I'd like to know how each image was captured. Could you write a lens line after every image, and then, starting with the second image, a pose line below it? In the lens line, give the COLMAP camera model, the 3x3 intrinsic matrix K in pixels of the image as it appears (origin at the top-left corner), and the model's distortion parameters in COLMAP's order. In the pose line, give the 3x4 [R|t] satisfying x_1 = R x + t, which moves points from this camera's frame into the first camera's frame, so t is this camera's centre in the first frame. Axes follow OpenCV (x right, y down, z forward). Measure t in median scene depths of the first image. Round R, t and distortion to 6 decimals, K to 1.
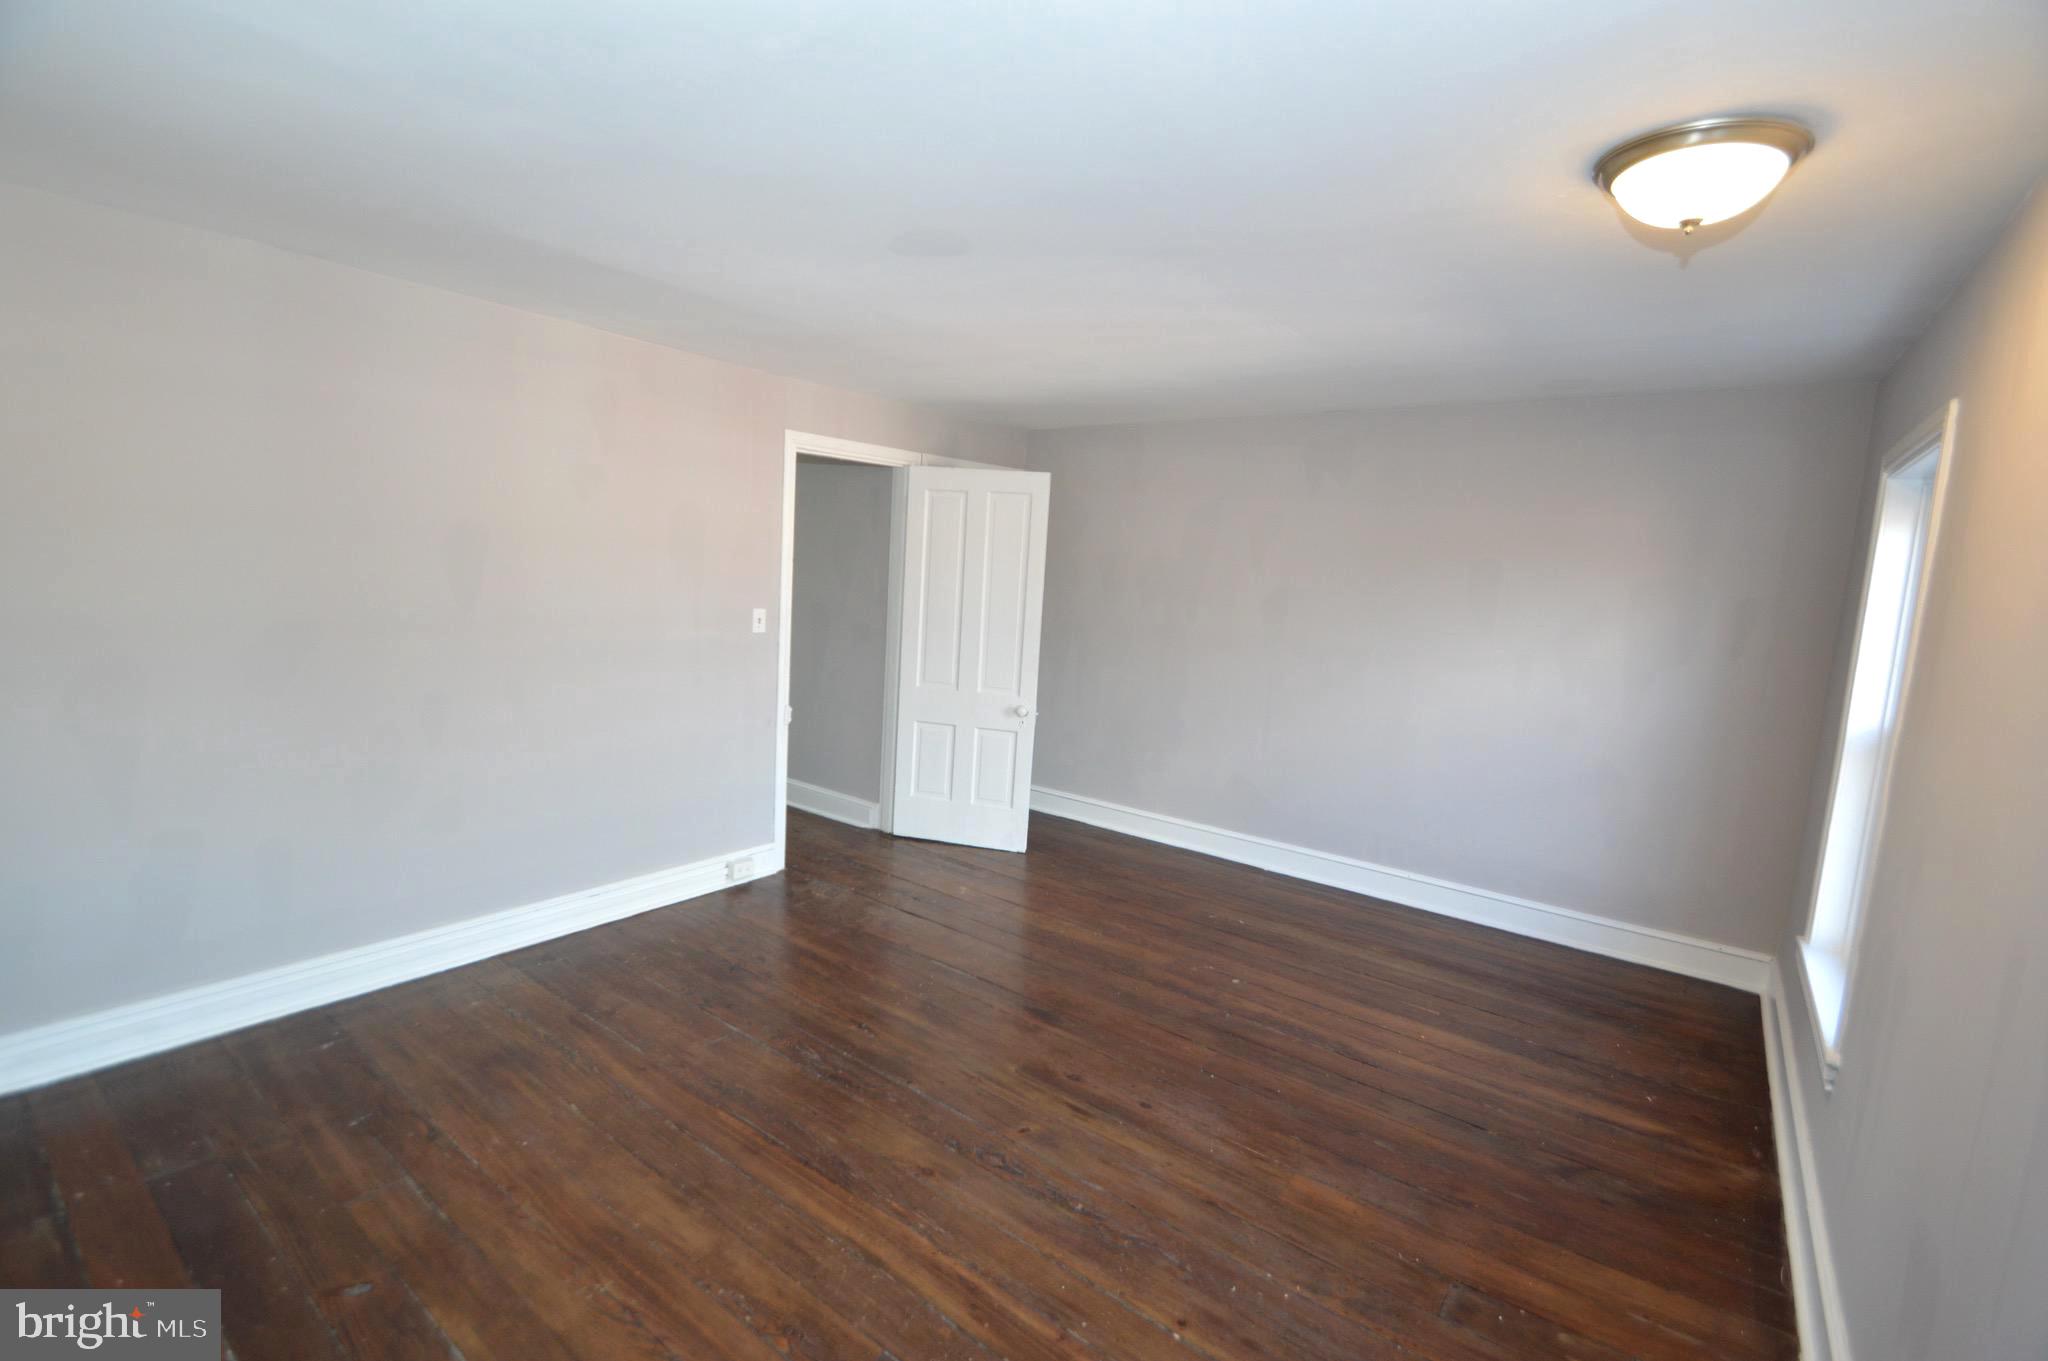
lens RADIAL K [[918.4, 0, 1024.1], [0, 918.4, 679.5], [0, 0, 1]] dist [0.013274, -0.006854]
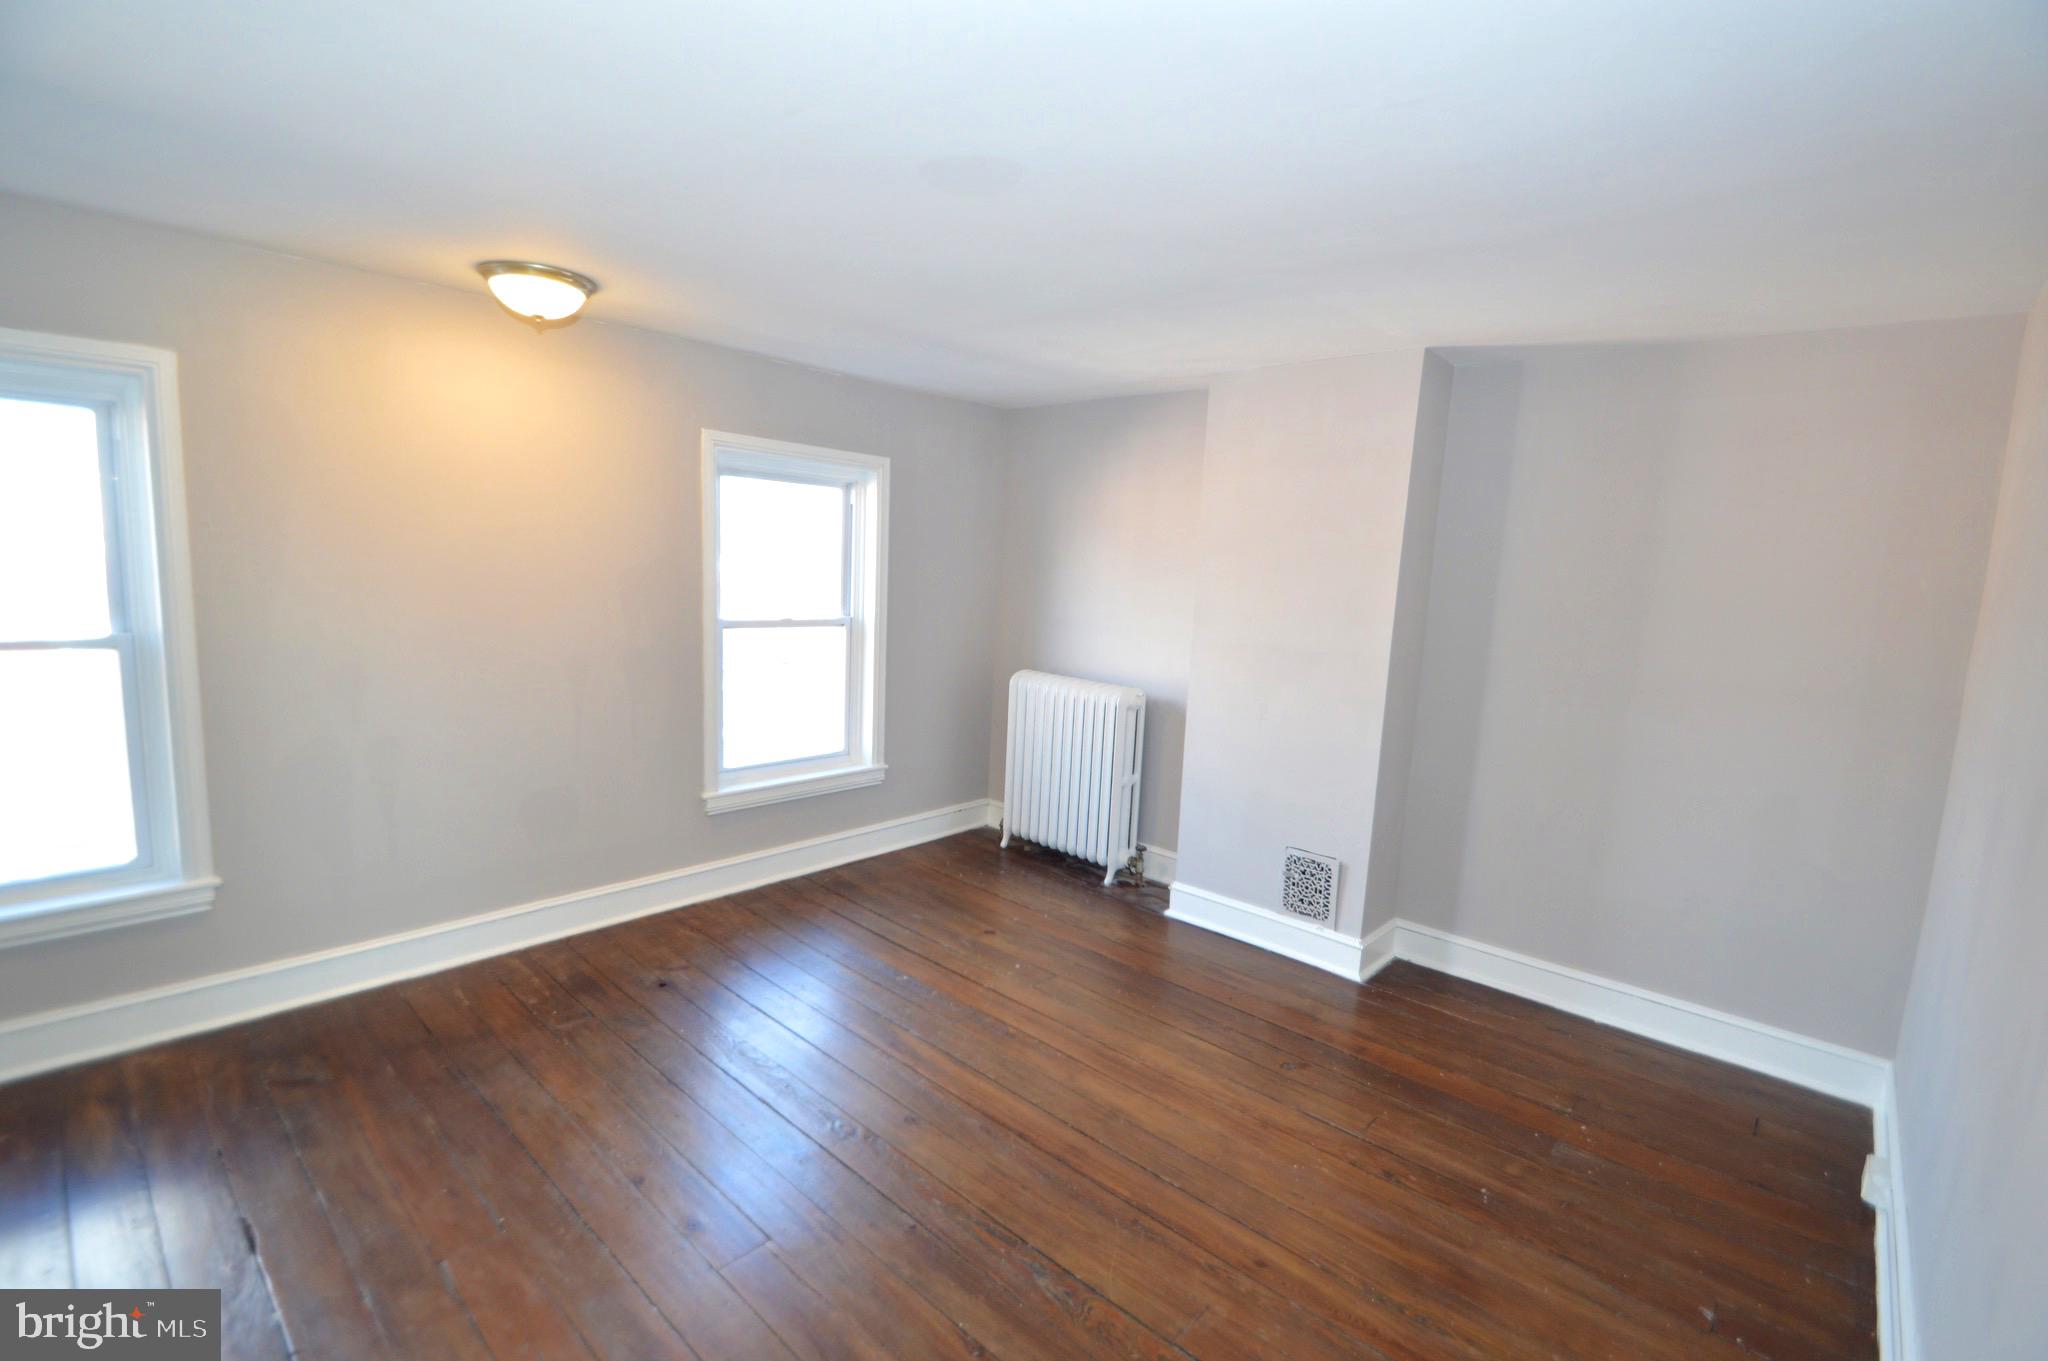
lens RADIAL K [[918.4, 0, 1025.5], [0, 918.4, 675.7], [0, 0, 1]] dist [0.013274, -0.006854]
pose [[-0.990942, -0.110806, 0.075864, -0.262130], [-0.088092, 0.962773, 0.255553, -0.255784], [-0.101357, 0.246555, -0.963814, 1.887700]]
